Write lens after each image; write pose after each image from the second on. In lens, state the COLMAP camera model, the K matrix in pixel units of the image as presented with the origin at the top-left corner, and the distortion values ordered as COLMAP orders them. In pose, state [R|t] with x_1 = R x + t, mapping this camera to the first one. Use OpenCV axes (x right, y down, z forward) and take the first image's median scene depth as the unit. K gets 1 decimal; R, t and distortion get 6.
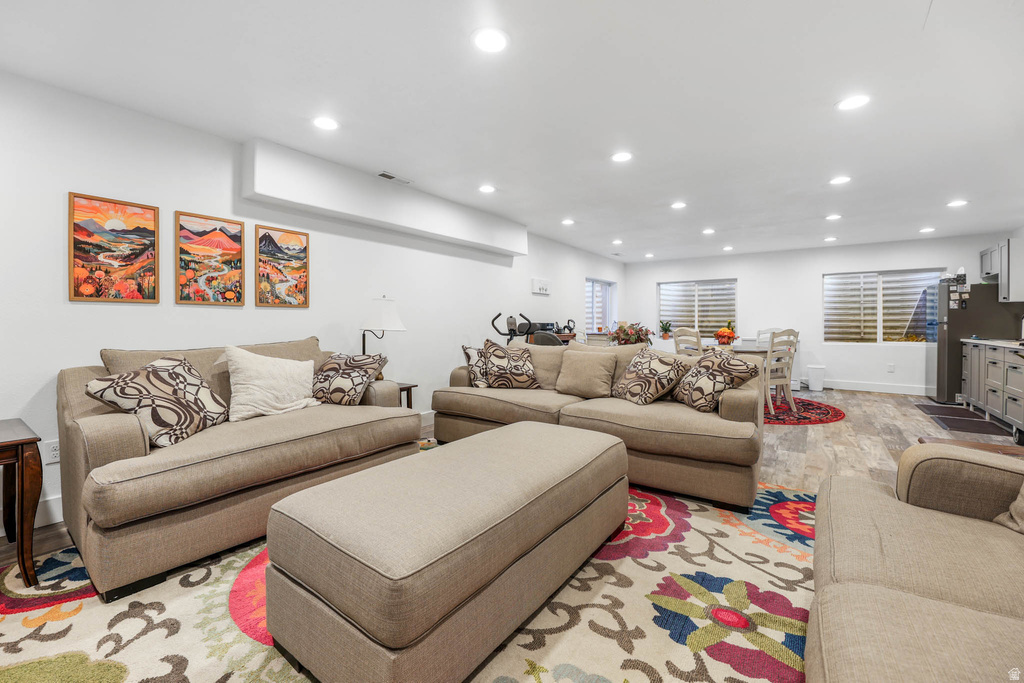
lens RADIAL K [[428.4, 0, 501.2], [0, 428.4, 330.9], [0, 0, 1]] dist [-0.001623, -0.000948]
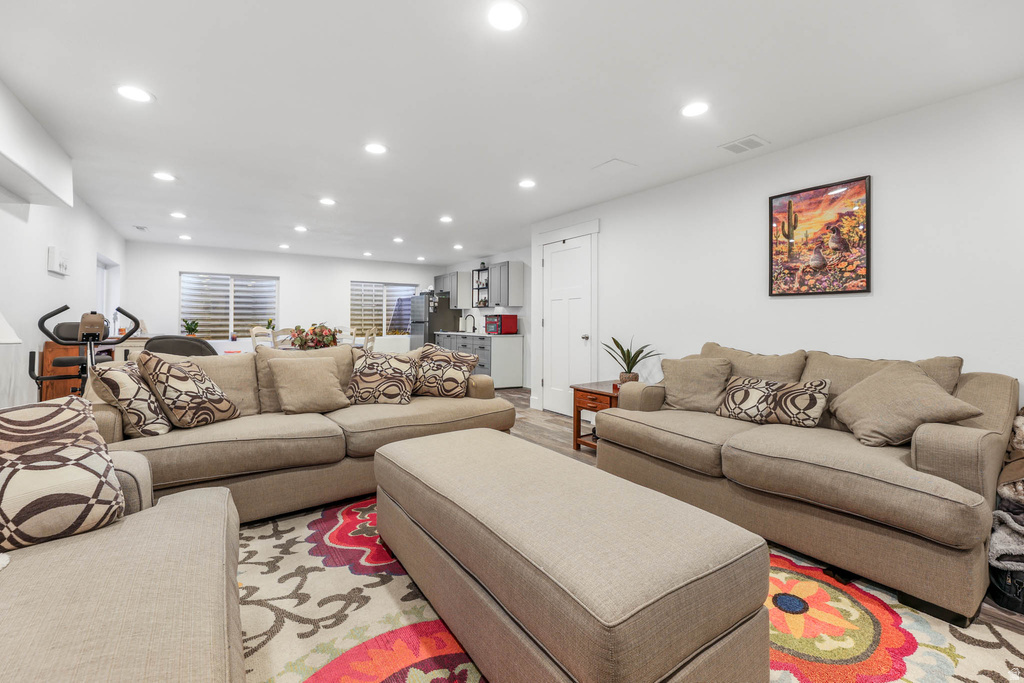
lens RADIAL K [[428.9, 0, 511.0], [0, 428.9, 312.3], [0, 0, 1]] dist [0.000614, -0.000089]
pose [[0.318805, 0.019179, 0.947626, -0.535283], [0.016818, 0.999523, -0.025887, -0.012714], [-0.947671, 0.024190, 0.318331, 0.421633]]
